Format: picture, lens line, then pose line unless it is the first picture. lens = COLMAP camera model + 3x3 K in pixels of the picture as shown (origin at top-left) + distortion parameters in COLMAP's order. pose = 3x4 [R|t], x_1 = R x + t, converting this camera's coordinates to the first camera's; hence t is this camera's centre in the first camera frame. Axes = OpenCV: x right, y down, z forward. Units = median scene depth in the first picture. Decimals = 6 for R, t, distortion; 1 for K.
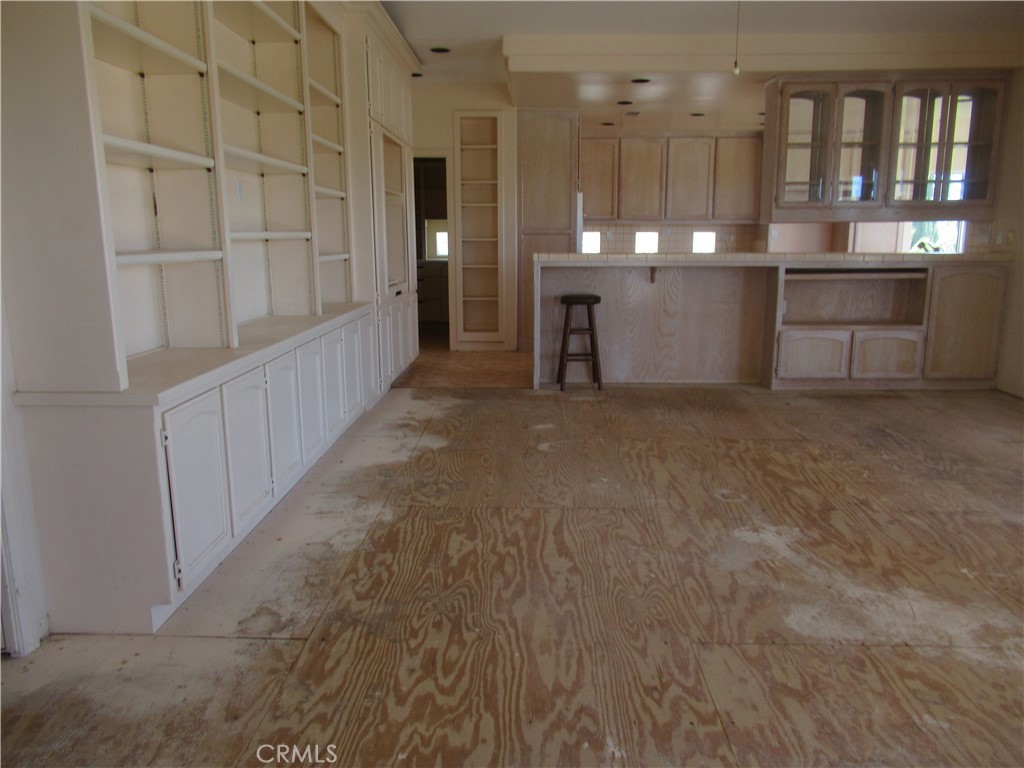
lens RADIAL K [[768.8, 0, 511.5], [0, 768.8, 386.5], [0, 0, 1]] dist [0.000733, 0.000724]
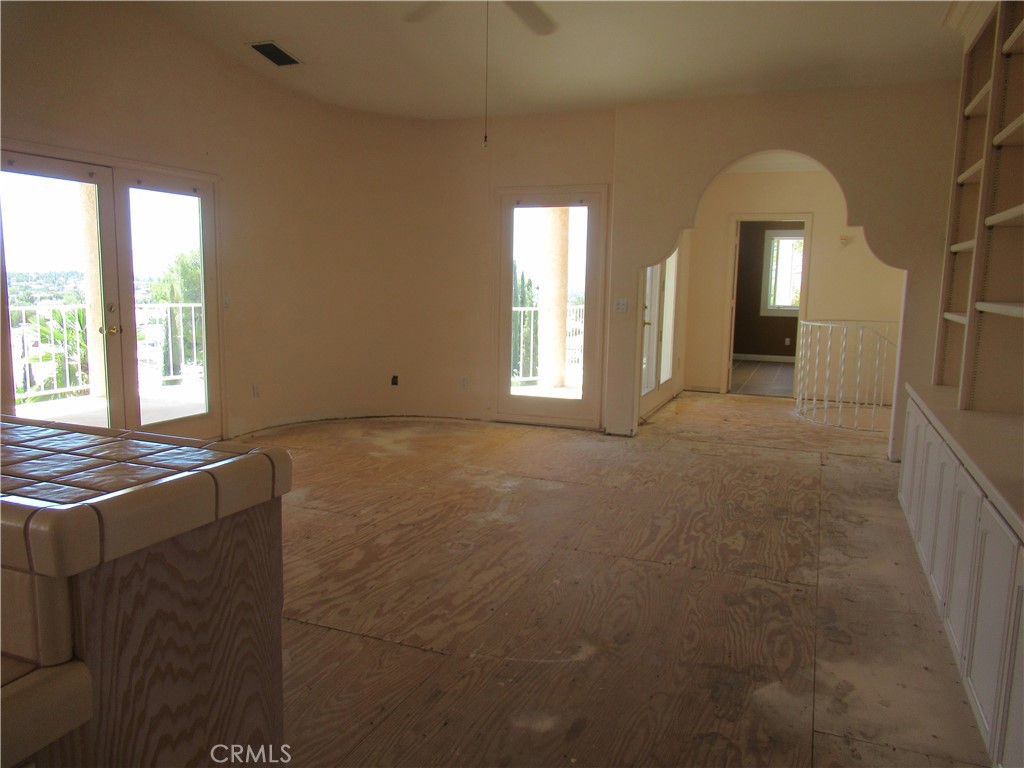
lens RADIAL K [[768.8, 0, 511.5], [0, 768.8, 386.5], [0, 0, 1]] dist [0.000733, 0.000724]
pose [[-0.936733, -0.066952, 0.343583, -0.121094], [0.048934, 0.946854, 0.317920, -0.391459], [-0.346608, 0.314619, -0.883673, 1.863075]]
